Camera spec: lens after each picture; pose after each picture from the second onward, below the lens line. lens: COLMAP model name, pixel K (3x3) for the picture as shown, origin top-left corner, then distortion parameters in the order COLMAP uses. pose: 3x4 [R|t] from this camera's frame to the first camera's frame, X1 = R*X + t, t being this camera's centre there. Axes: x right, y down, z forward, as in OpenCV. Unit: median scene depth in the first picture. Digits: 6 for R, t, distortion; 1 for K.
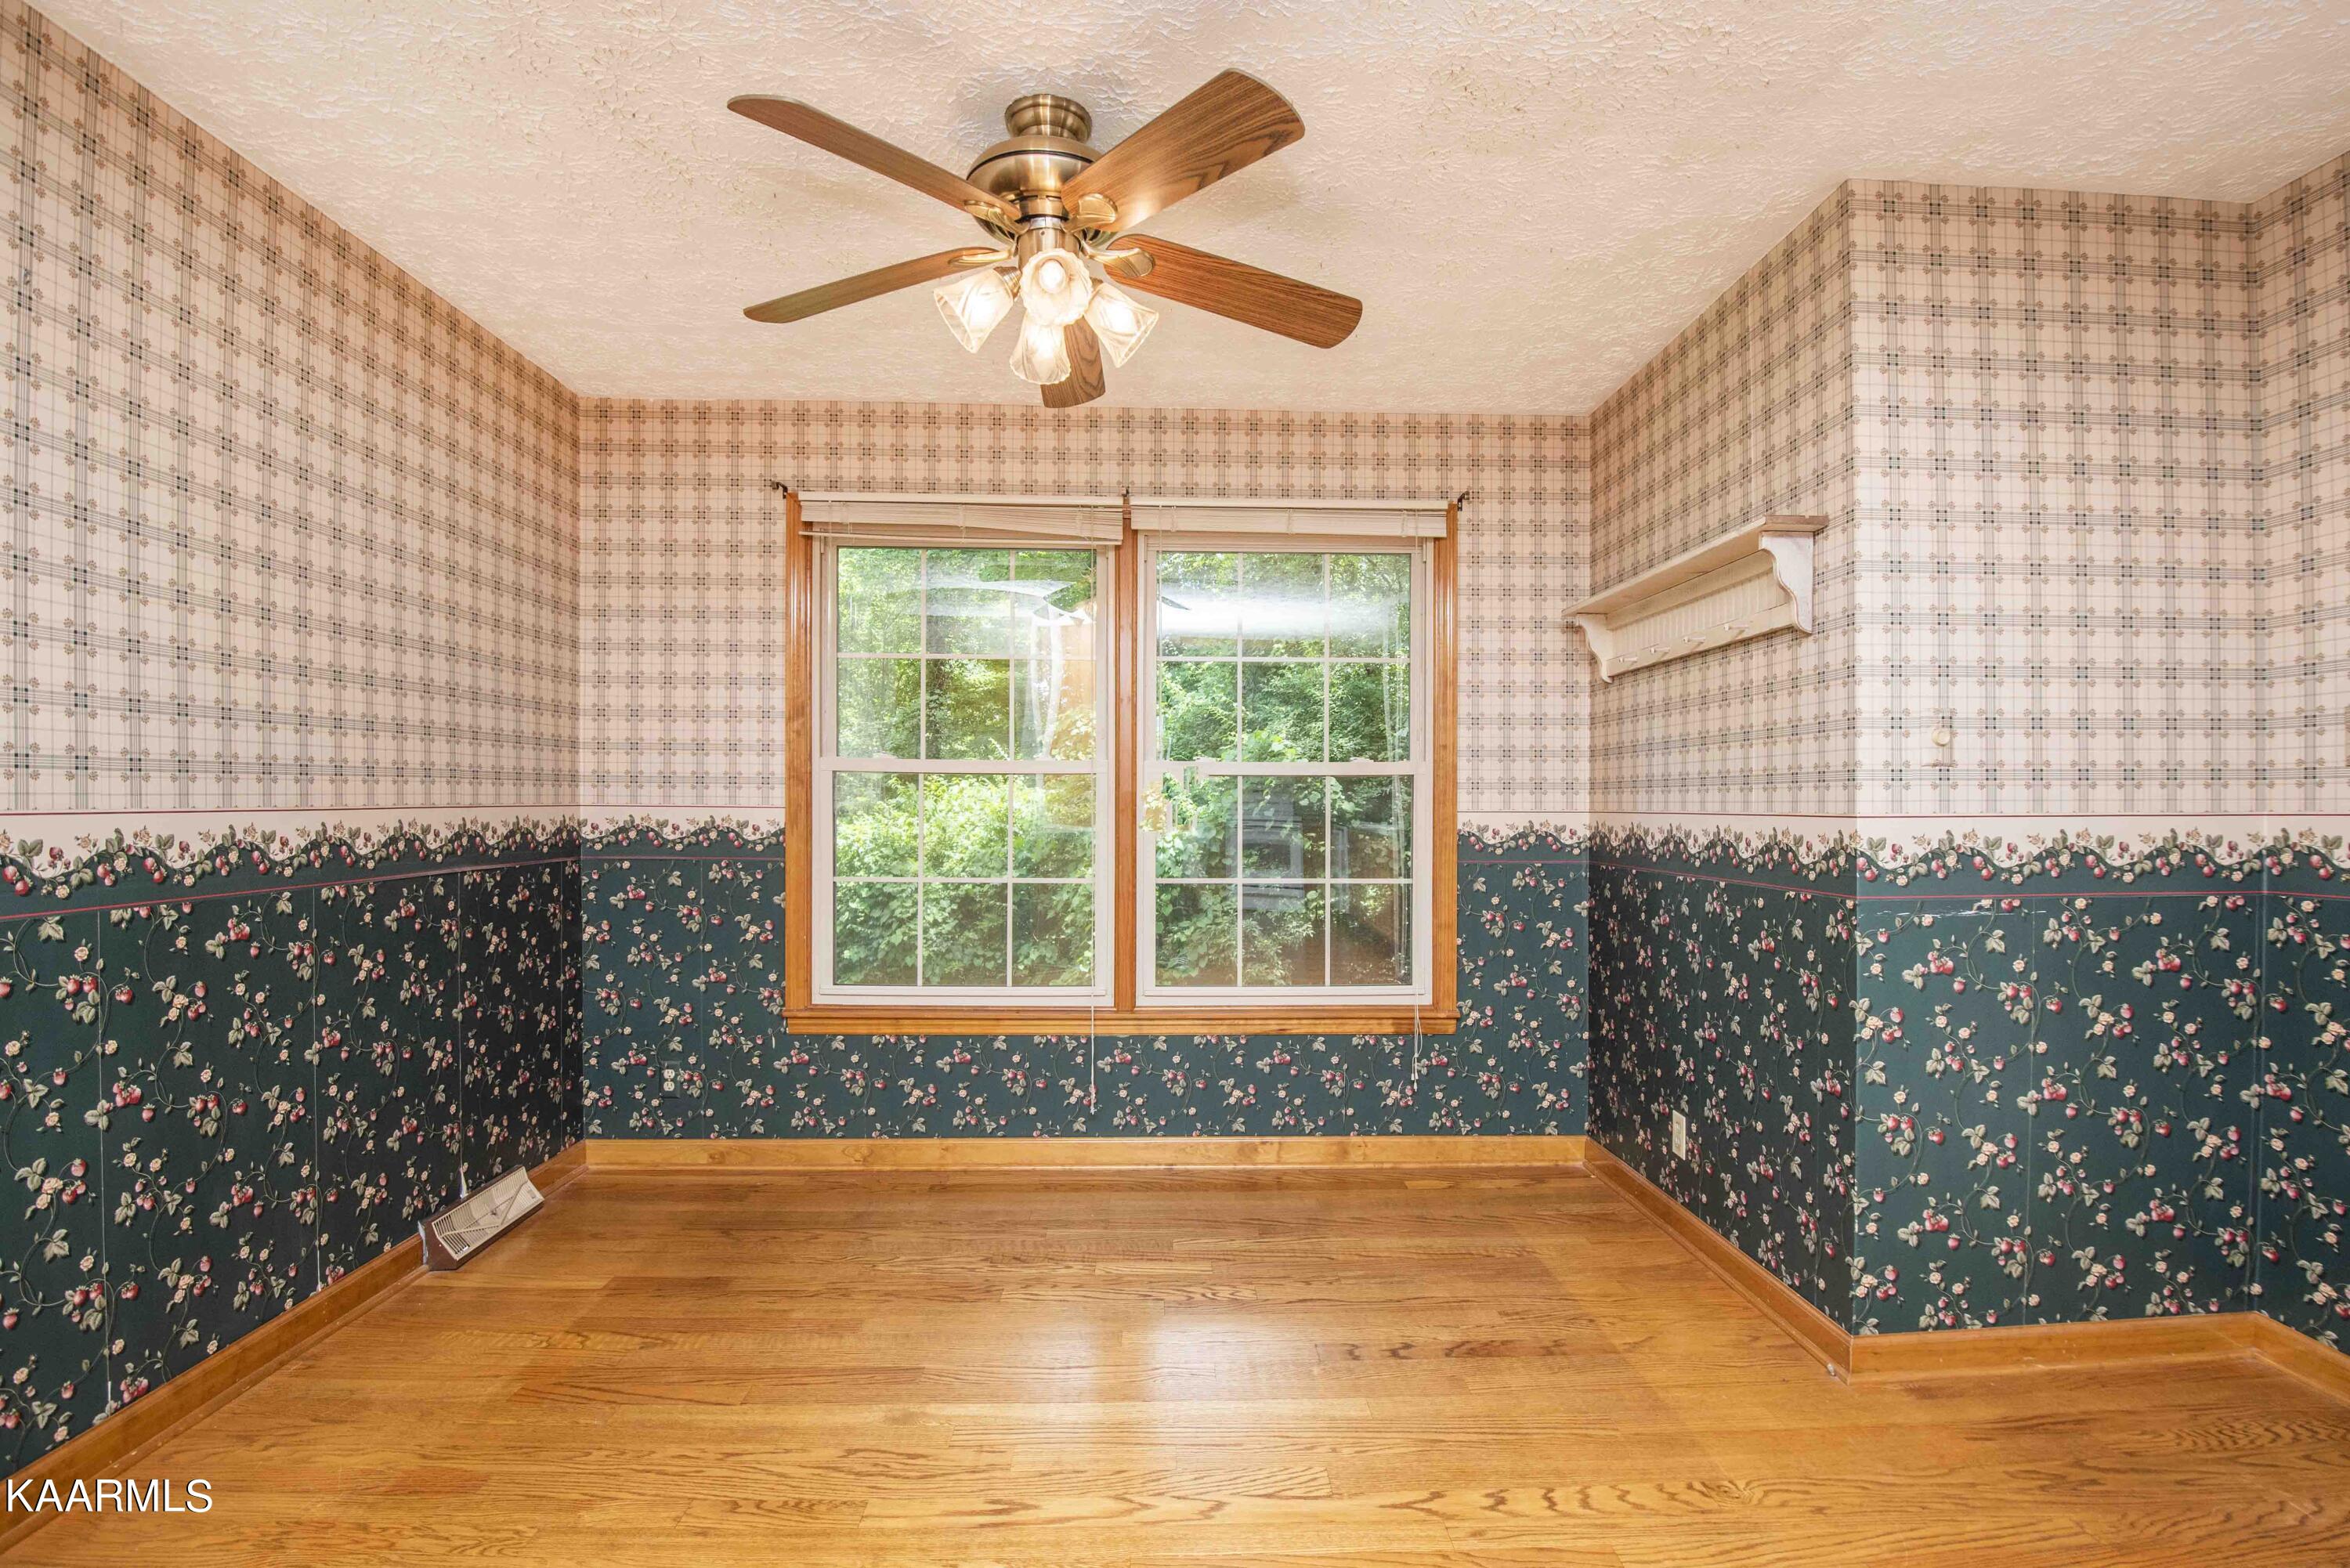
lens RADIAL K [[1100.4, 0, 1160.6], [0, 1100.4, 815.3], [0, 0, 1]] dist [0.001480, -0.042396]
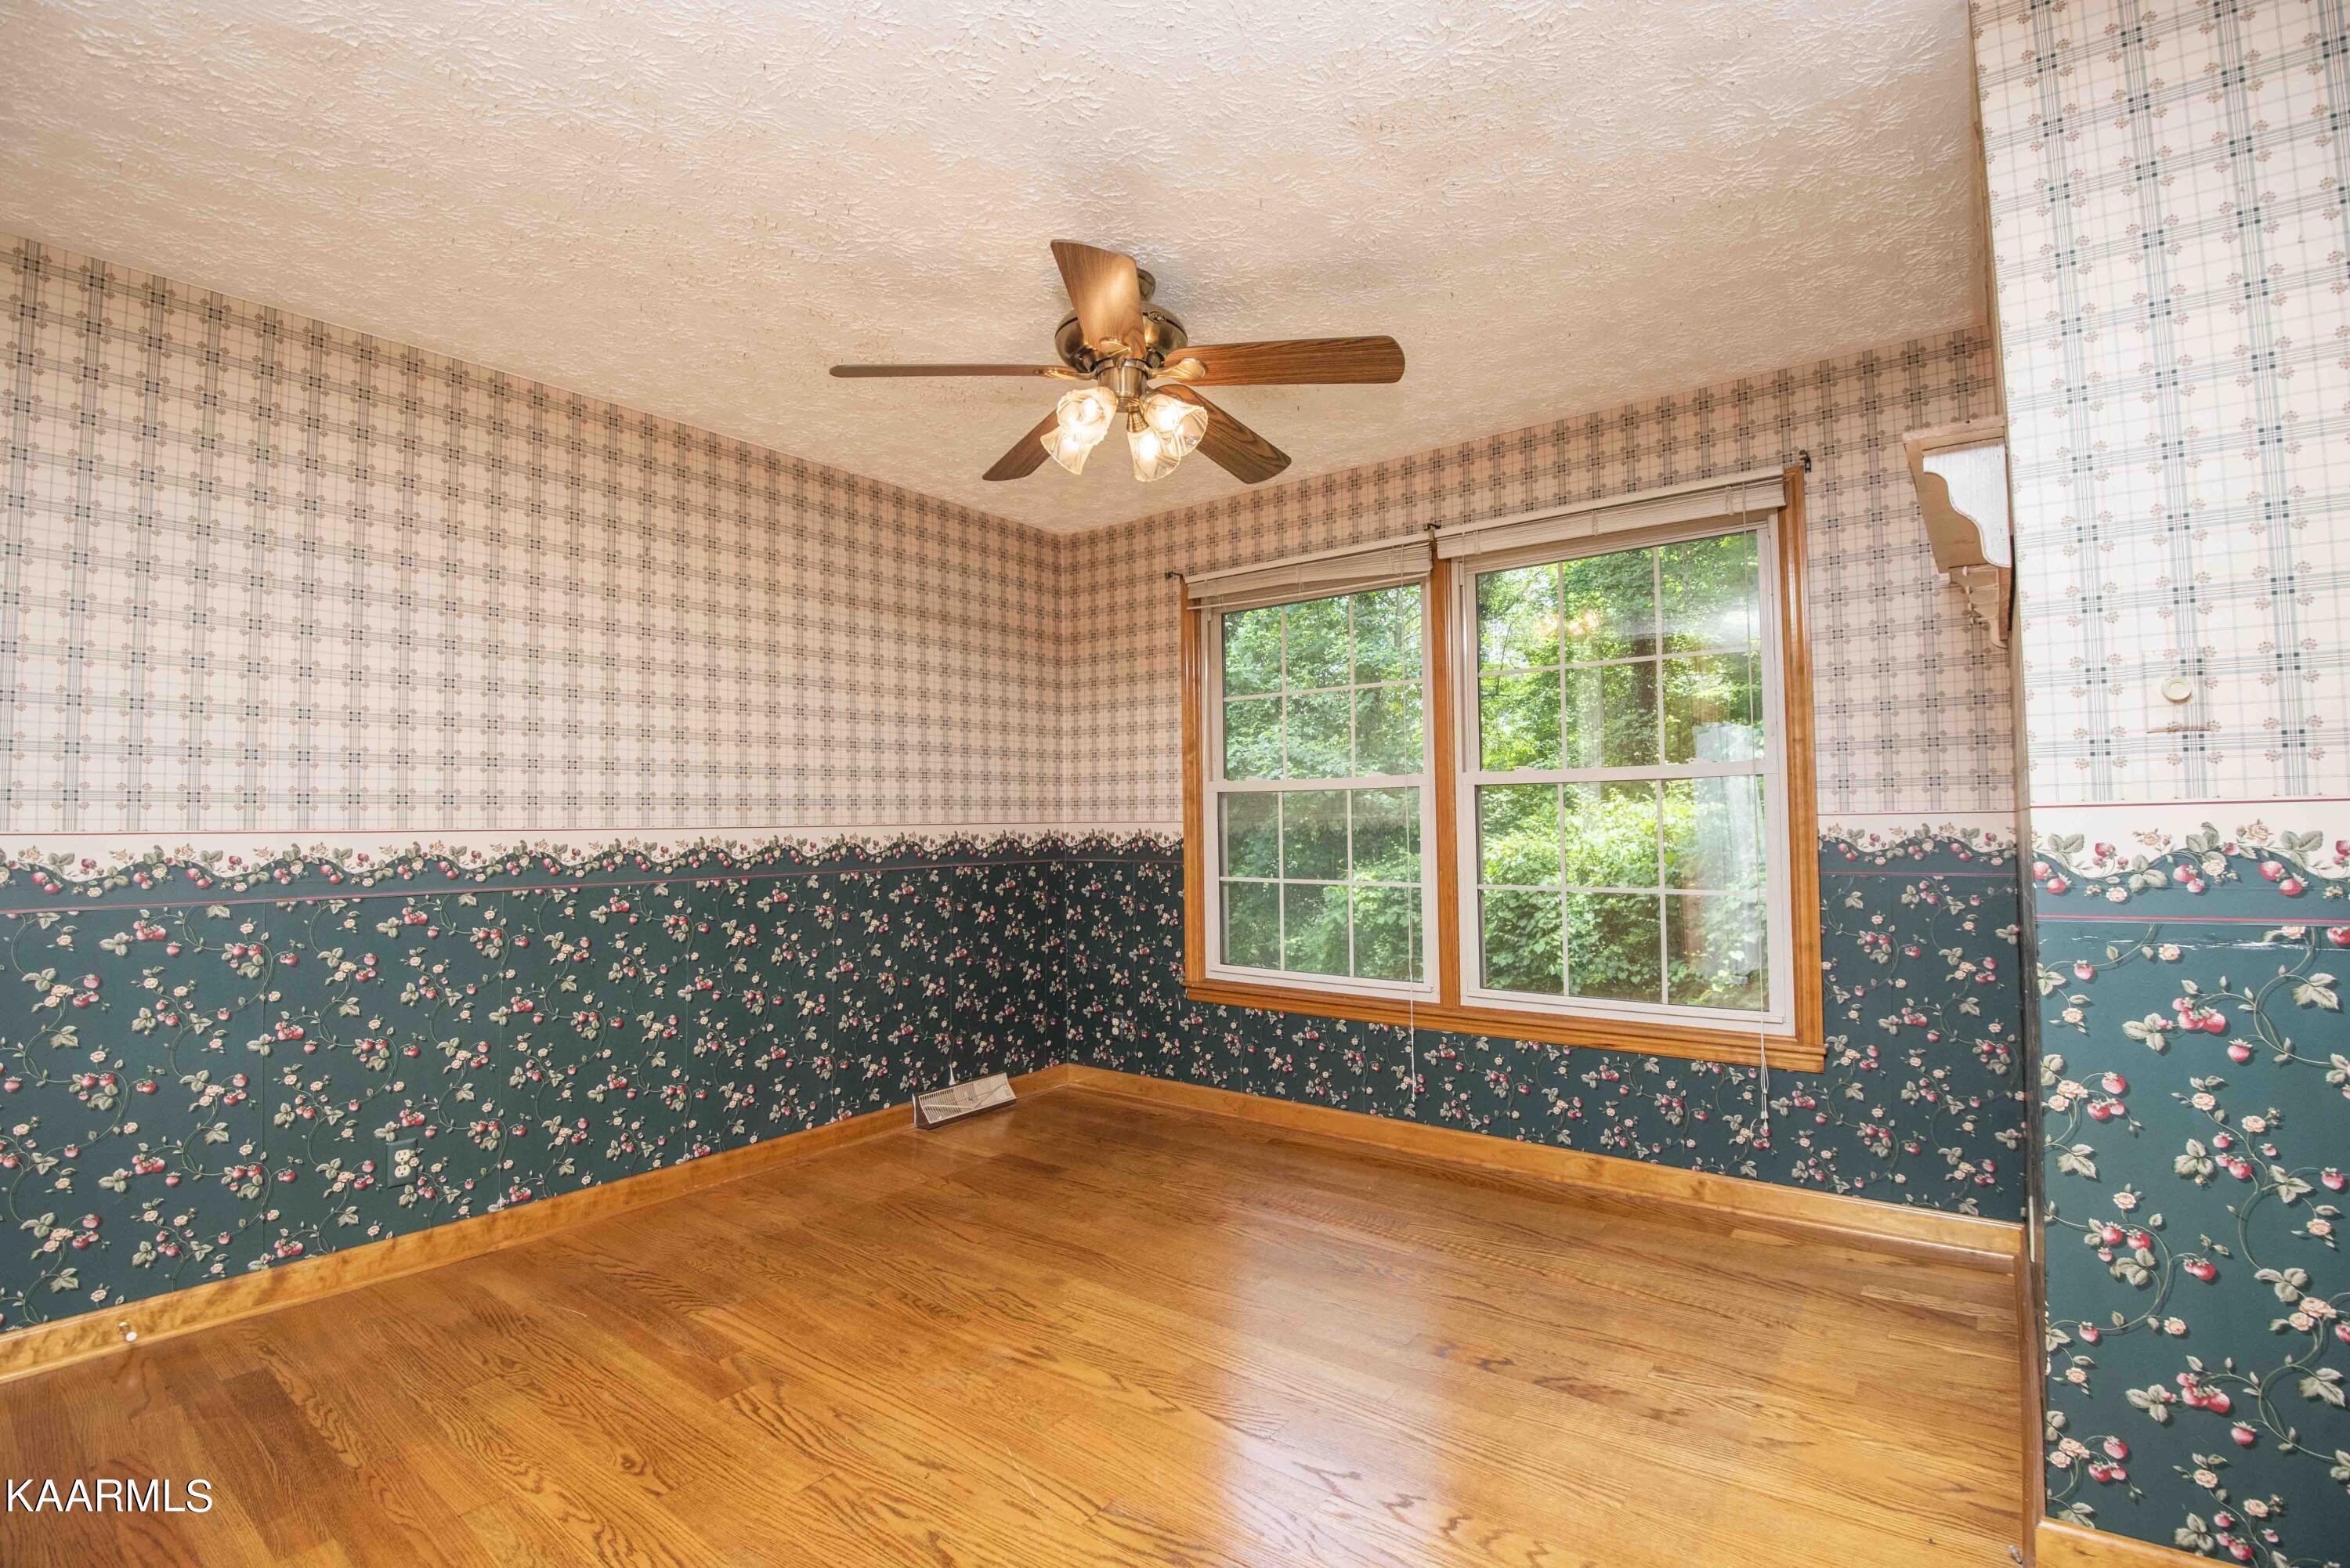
lens RADIAL K [[1077.0, 0, 1168.8], [0, 1077.0, 784.2], [0, 0, 1]] dist [0.010903, -0.038328]
pose [[0.768395, -0.037509, -0.638876, 0.441462], [0.010833, 0.998900, -0.045617, 0.006092], [0.639884, 0.028131, 0.767956, 0.021702]]
